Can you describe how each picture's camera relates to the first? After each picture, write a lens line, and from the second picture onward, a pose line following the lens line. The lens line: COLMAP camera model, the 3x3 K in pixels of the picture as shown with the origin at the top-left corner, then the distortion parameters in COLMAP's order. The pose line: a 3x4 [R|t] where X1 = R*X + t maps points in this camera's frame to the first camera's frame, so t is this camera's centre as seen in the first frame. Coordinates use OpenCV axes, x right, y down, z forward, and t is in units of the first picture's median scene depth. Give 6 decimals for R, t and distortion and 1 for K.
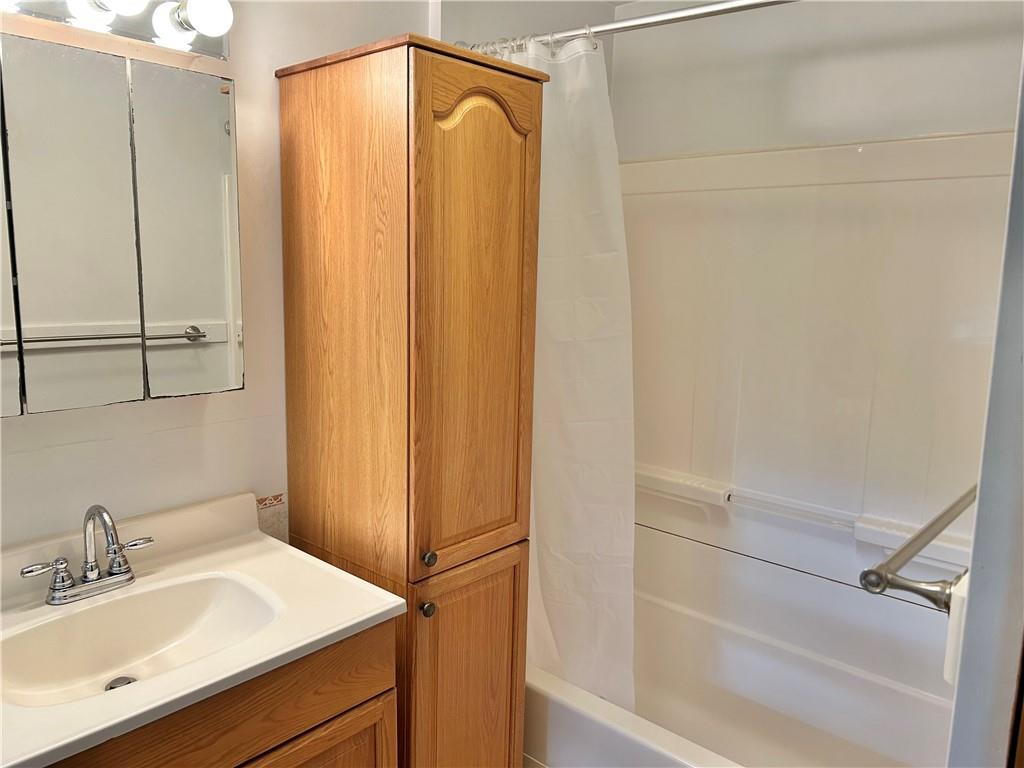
lens RADIAL K [[769.4, 0, 512.0], [0, 769.4, 384.0], [0, 0, 1]] dist [0.055535, -0.054885]
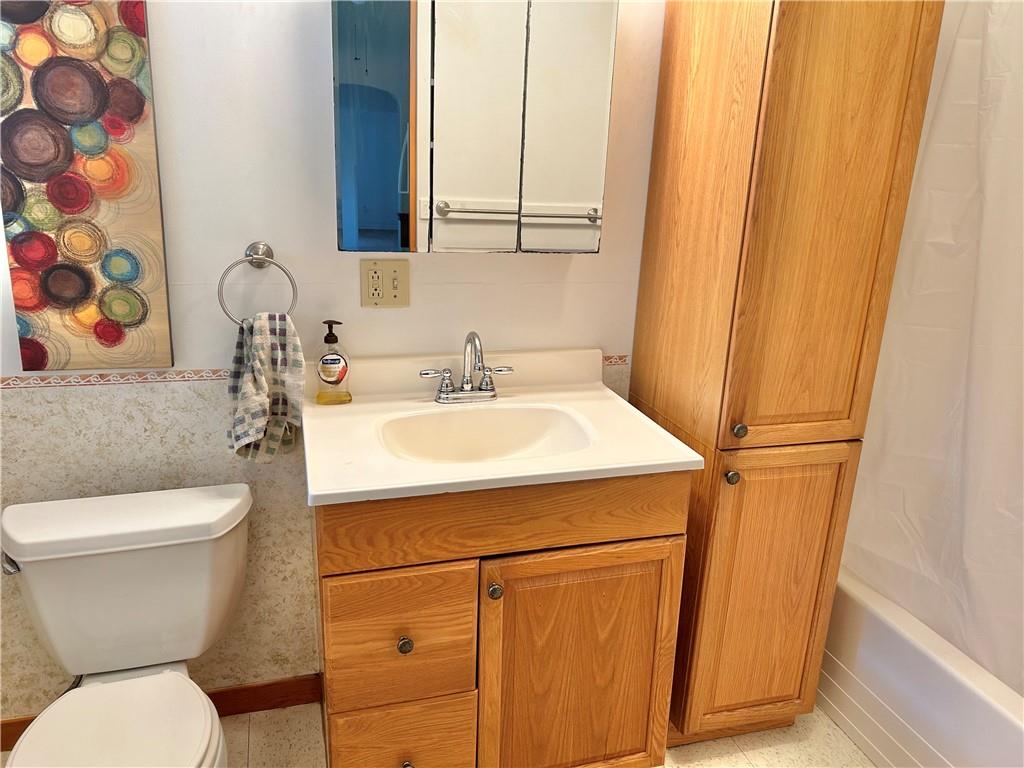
lens RADIAL K [[769.4, 0, 512.0], [0, 769.4, 384.0], [0, 0, 1]] dist [0.055535, -0.054885]
pose [[0.853679, 0.161187, -0.495229, 0.133242], [-0.102244, 0.984265, 0.144110, 0.045783], [0.510665, -0.072389, 0.856727, -0.039518]]
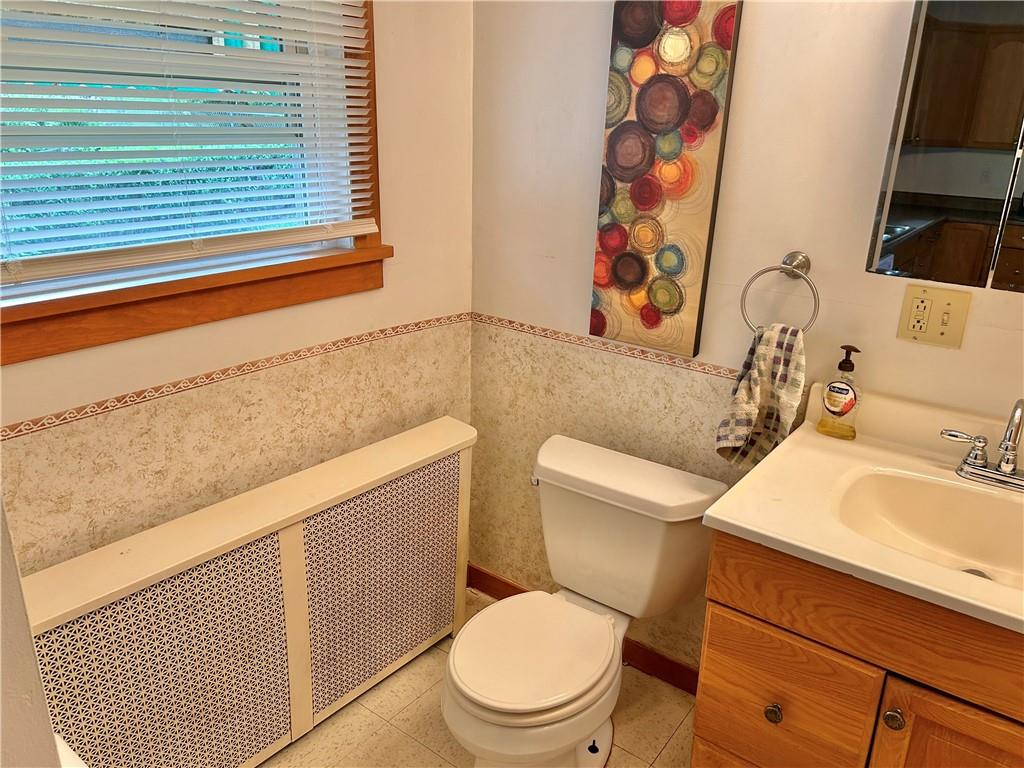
lens RADIAL K [[769.4, 0, 512.0], [0, 769.4, 384.0], [0, 0, 1]] dist [0.055535, -0.054885]
pose [[0.085393, 0.317712, -0.944334, 0.266542], [-0.179541, 0.937188, 0.299072, -0.030543], [0.980037, 0.144008, 0.137072, 0.218336]]
